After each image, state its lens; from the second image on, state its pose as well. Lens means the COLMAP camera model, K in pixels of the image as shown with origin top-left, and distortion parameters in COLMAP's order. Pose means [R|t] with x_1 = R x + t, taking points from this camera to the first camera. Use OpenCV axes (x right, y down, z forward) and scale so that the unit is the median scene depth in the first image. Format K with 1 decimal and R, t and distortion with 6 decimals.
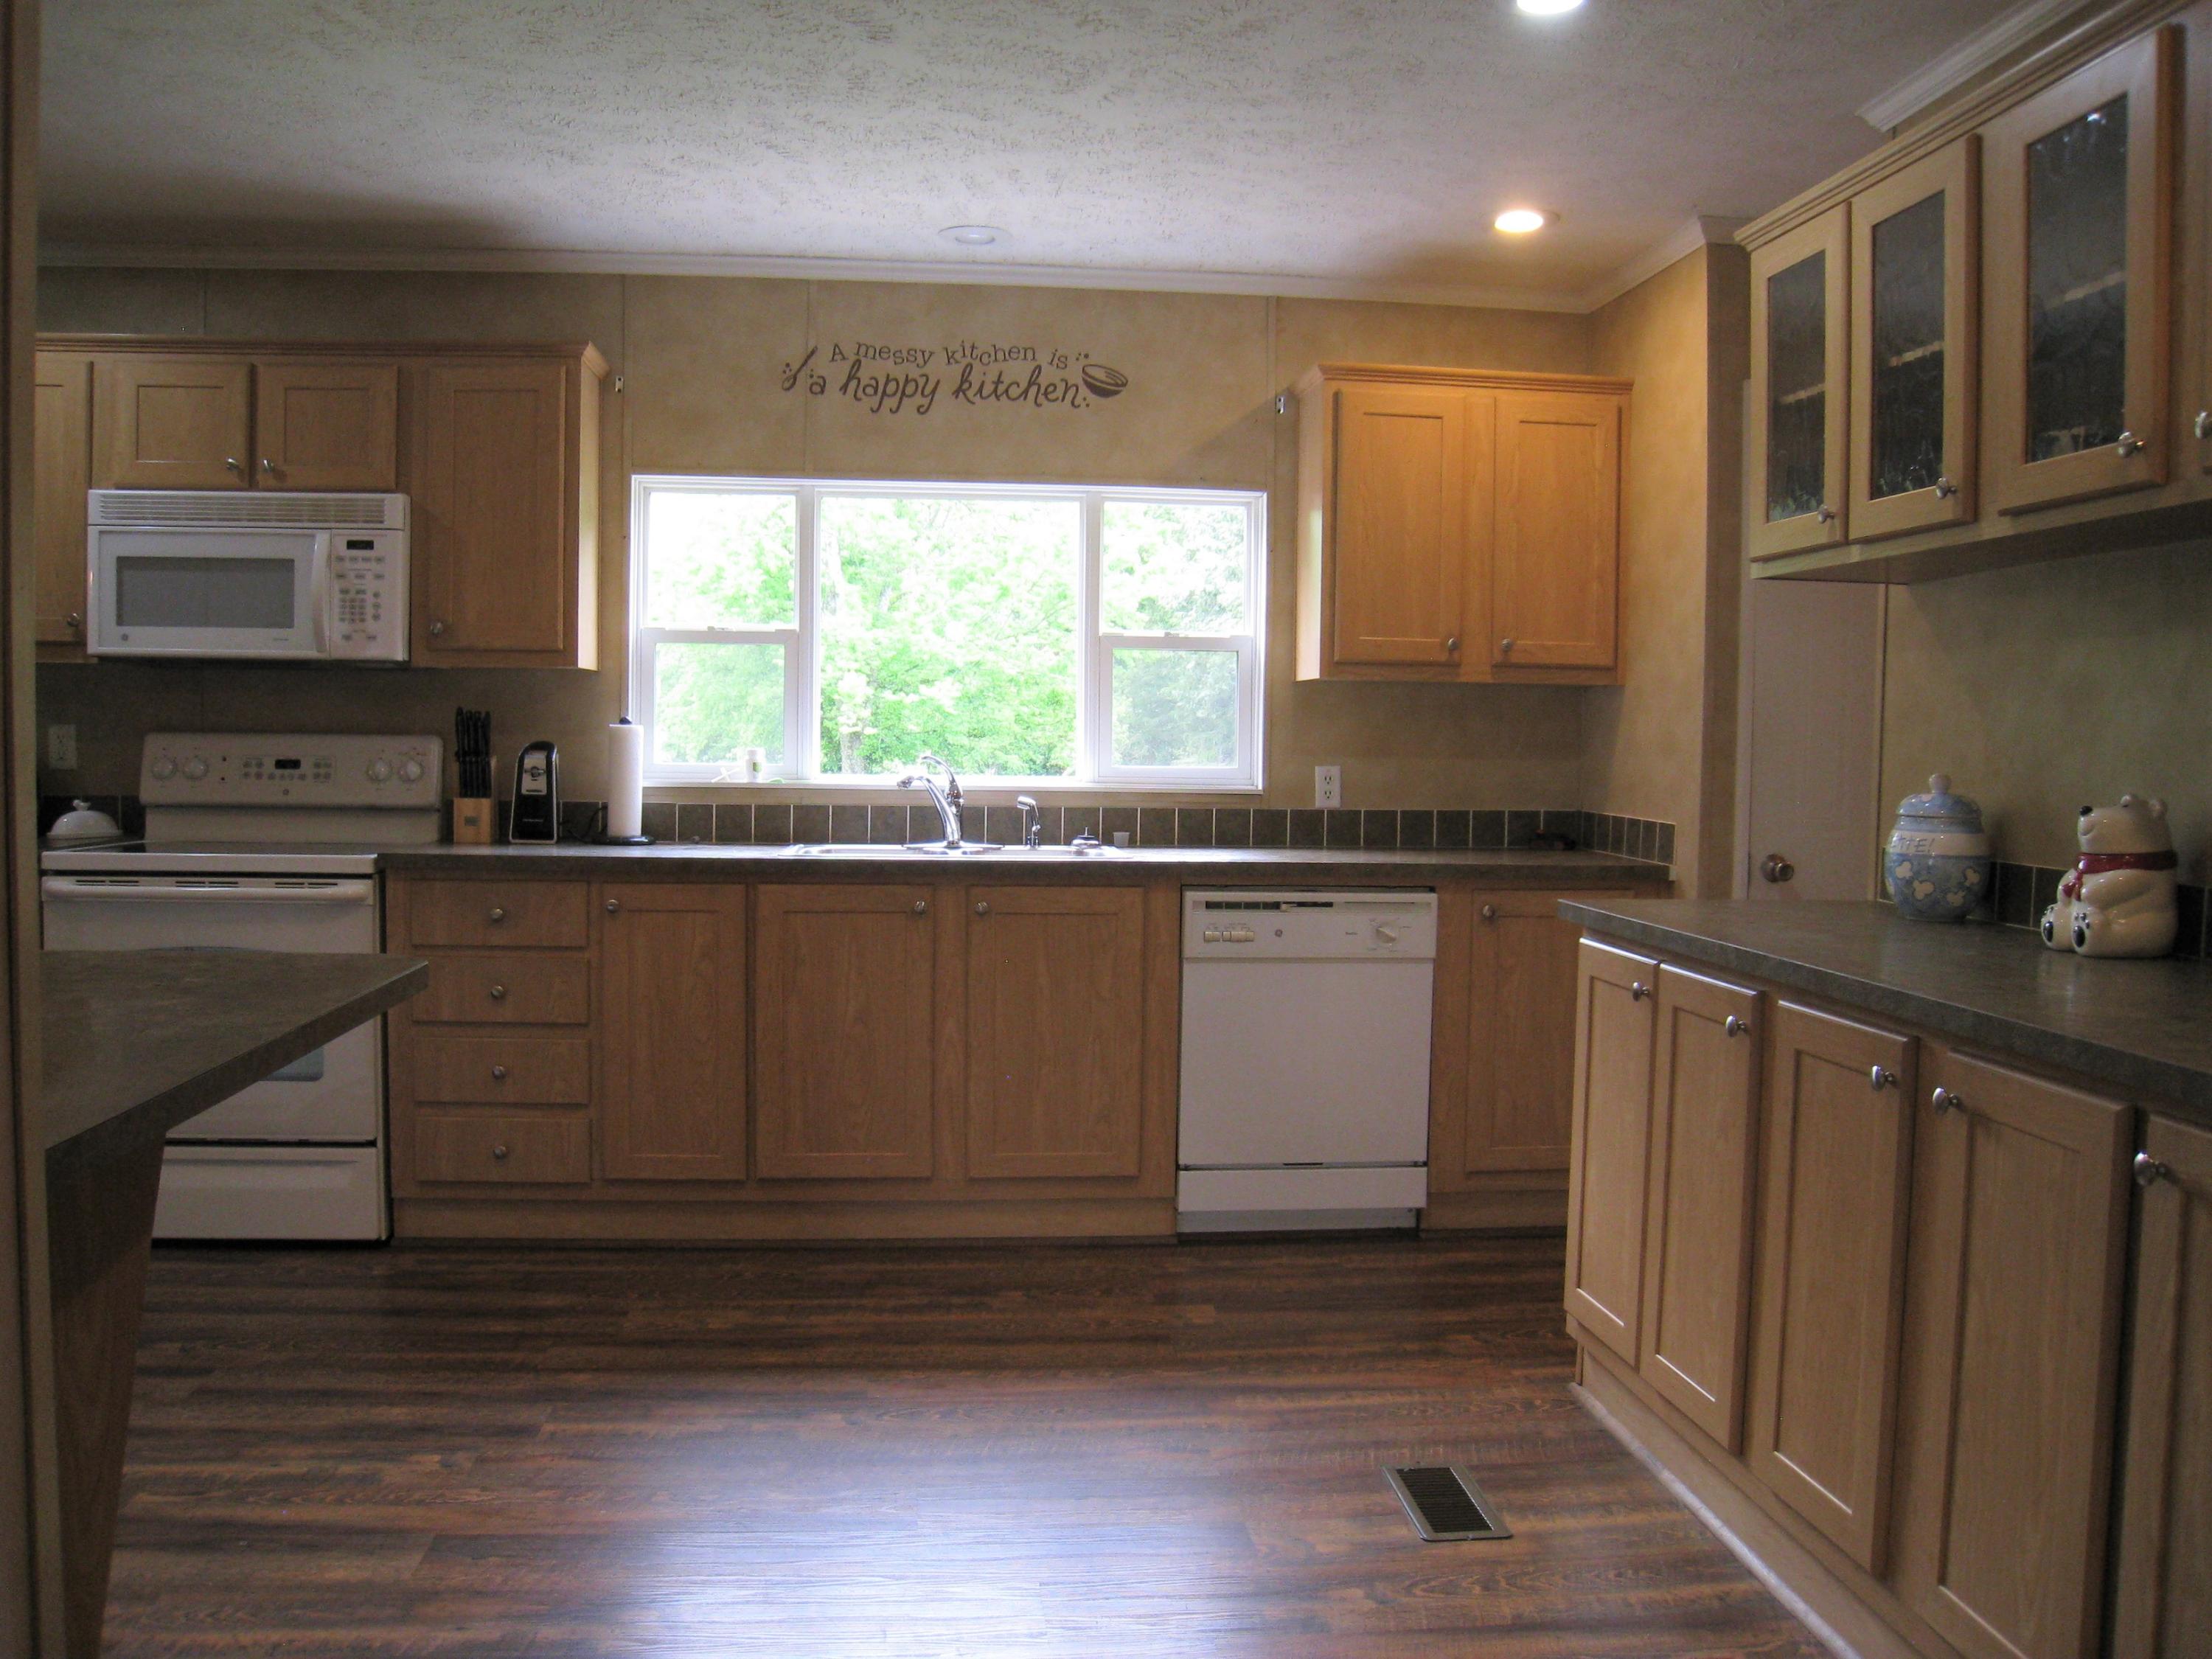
lens RADIAL K [[1815.1, 0, 1103.9], [0, 1815.1, 834.0], [0, 0, 1]] dist [-0.144217, 0.096166]
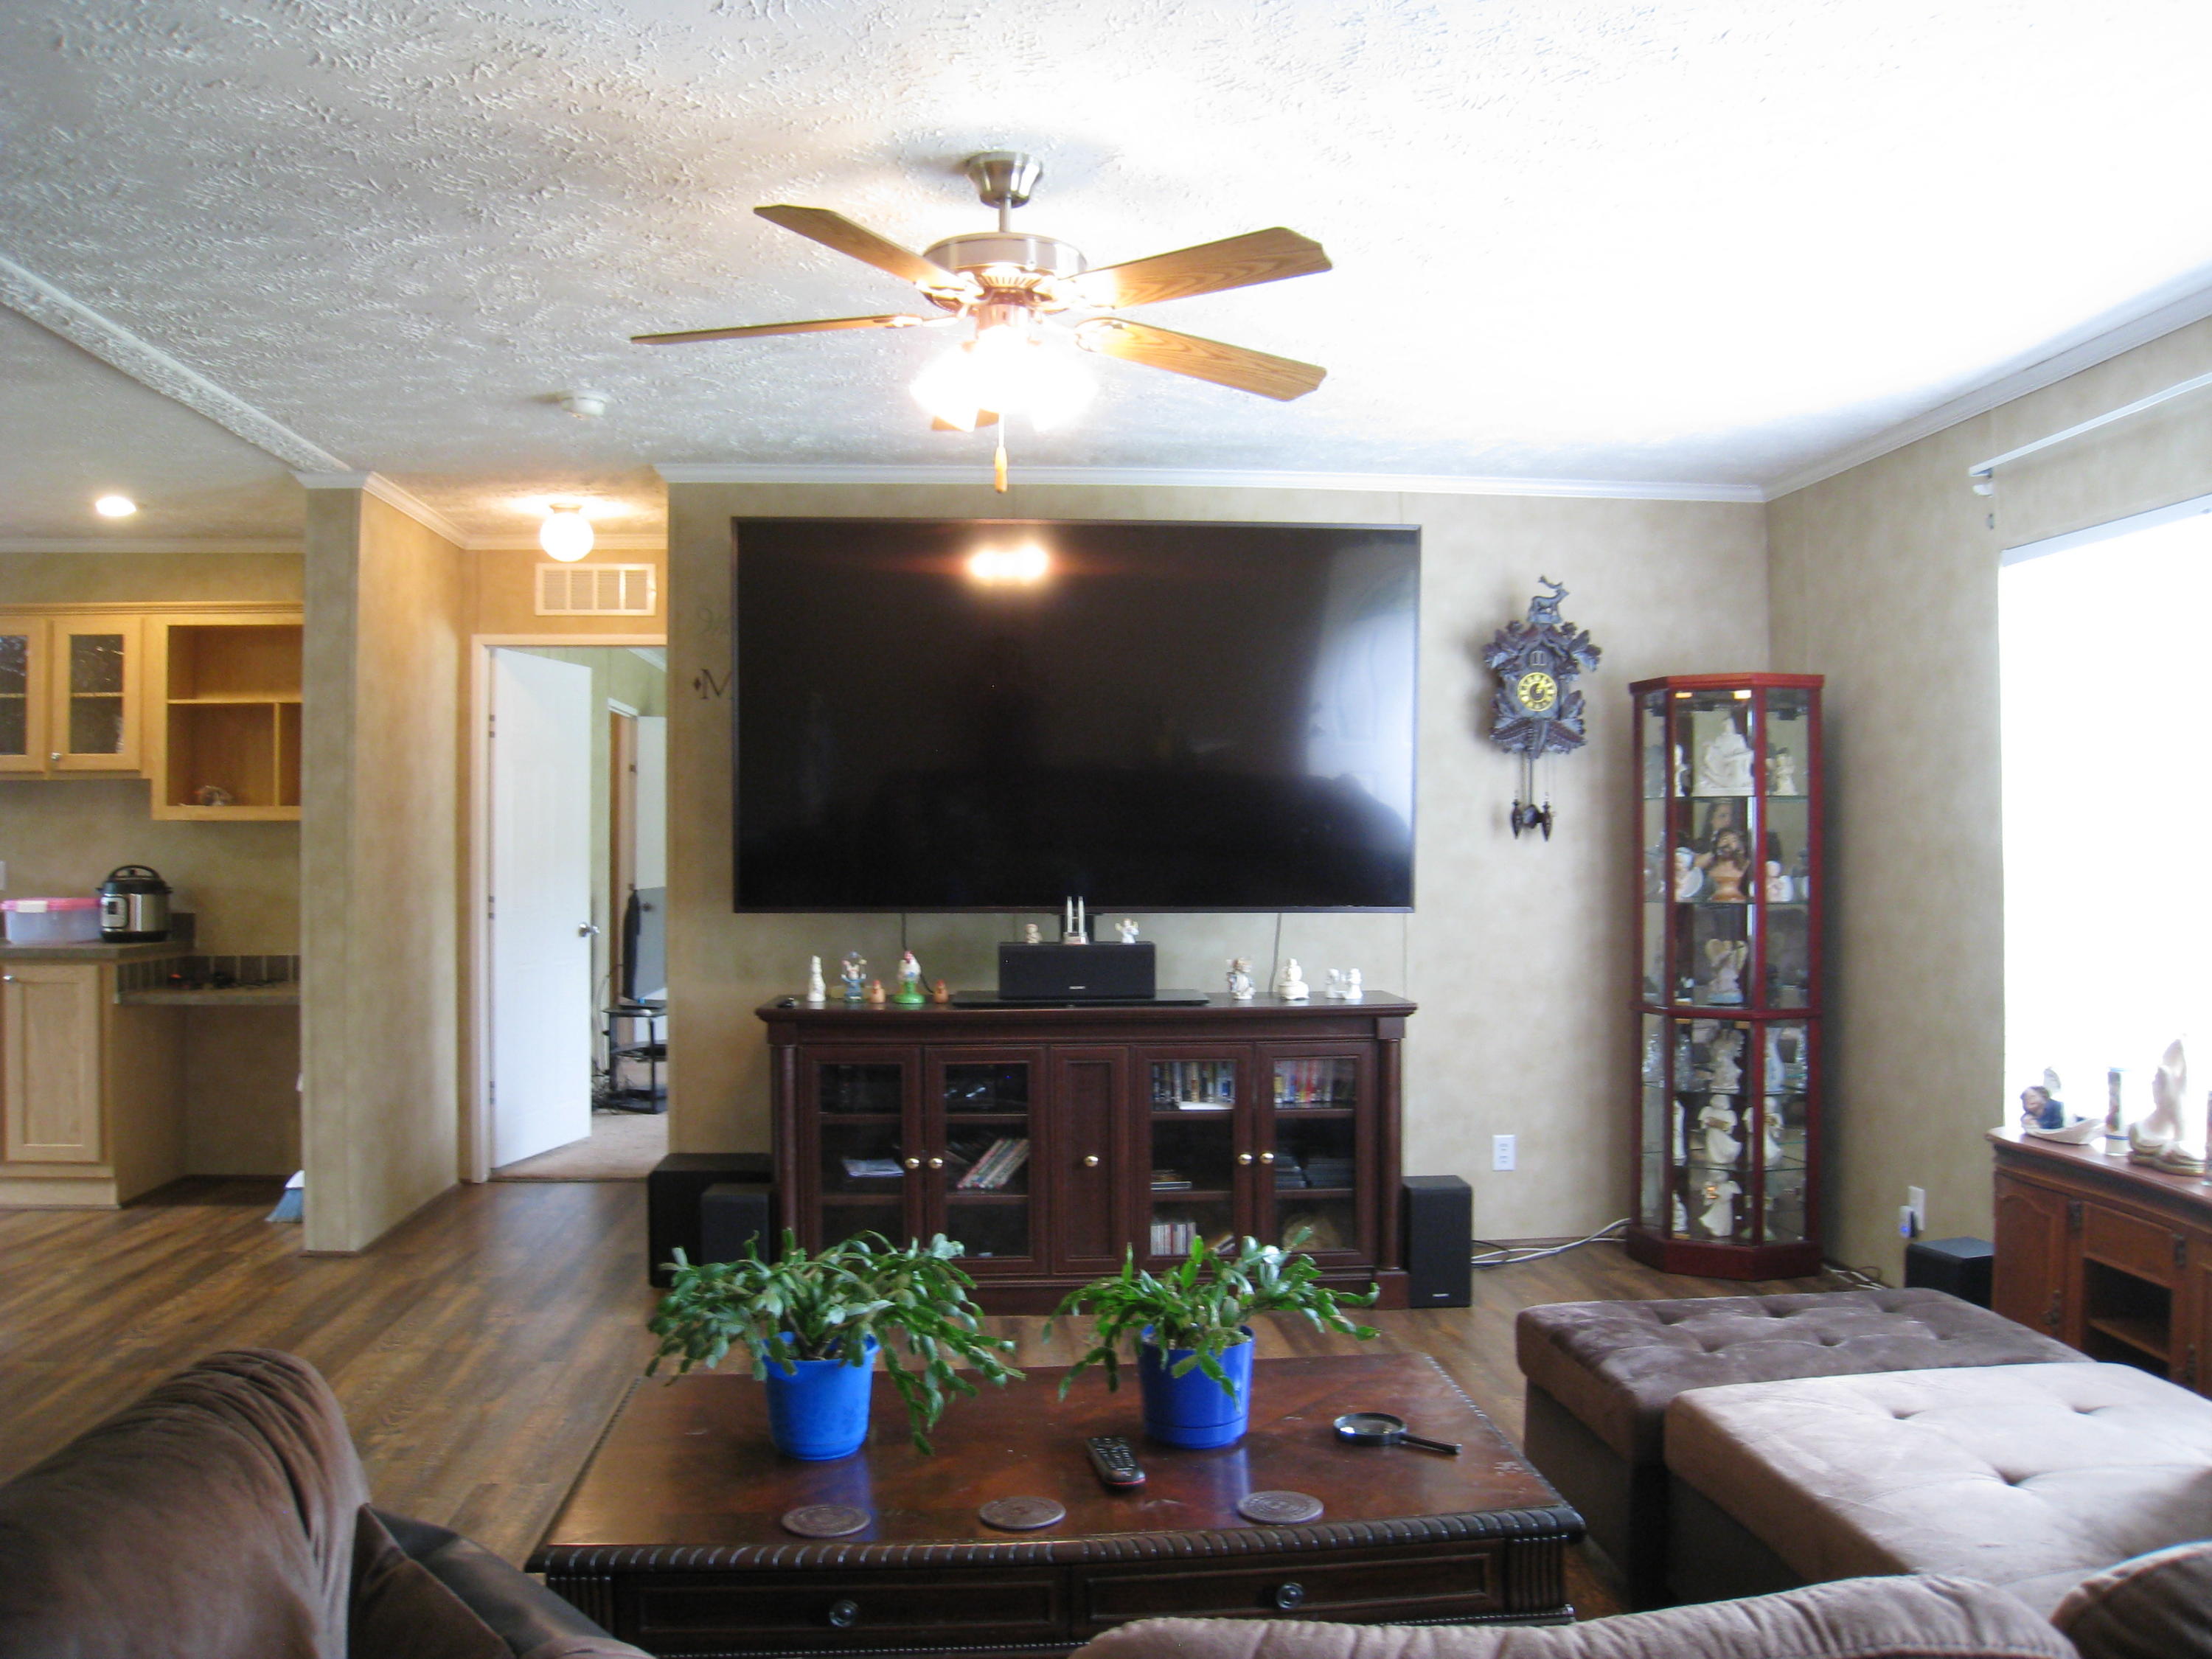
lens RADIAL K [[1815.1, 0, 1100.6], [0, 1815.1, 845.4], [0, 0, 1]] dist [-0.144217, 0.096166]
pose [[0.009253, -0.008251, 0.999923, -1.459067], [0.048010, 0.998816, 0.007798, -0.003059], [-0.998804, 0.047934, 0.009638, -0.634918]]
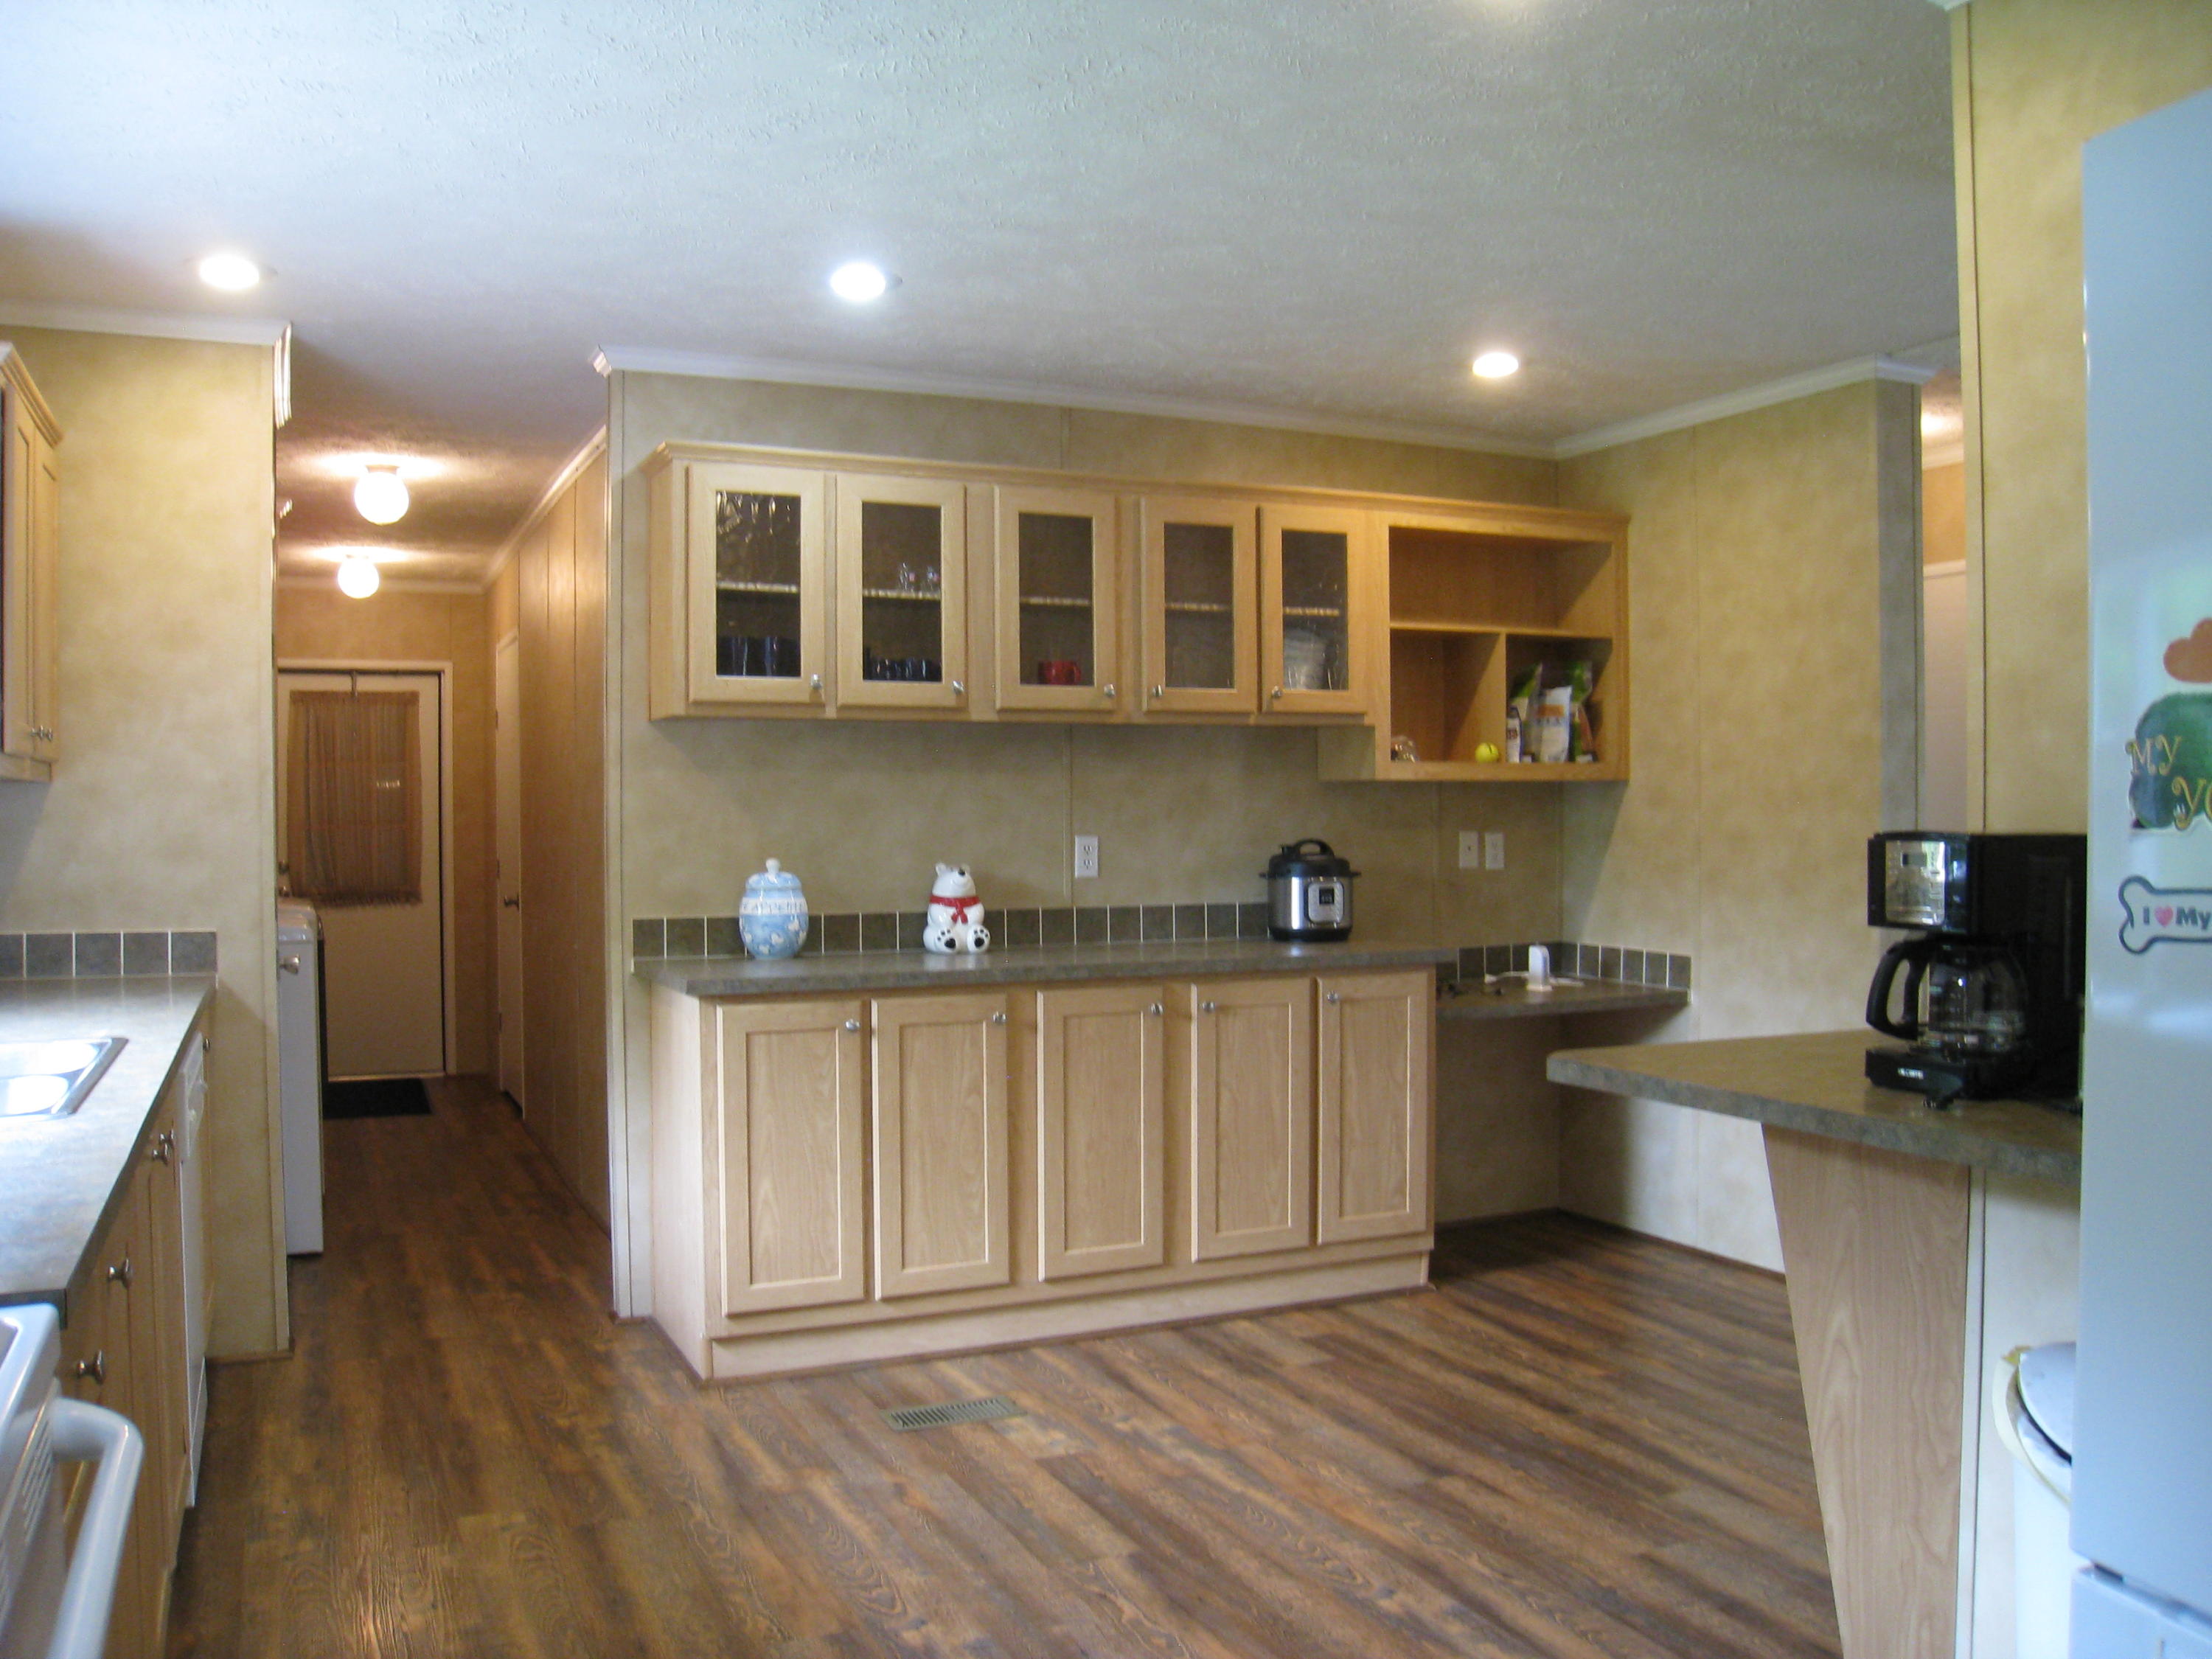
lens RADIAL K [[1857.1, 0, 1126.4], [0, 1857.1, 836.6], [0, 0, 1]] dist [-0.168061, 0.115304]
pose [[-0.345633, -0.023856, 0.938067, -0.938853], [0.046611, 0.998006, 0.042555, -0.090855], [-0.937211, 0.058433, -0.343832, 1.098729]]
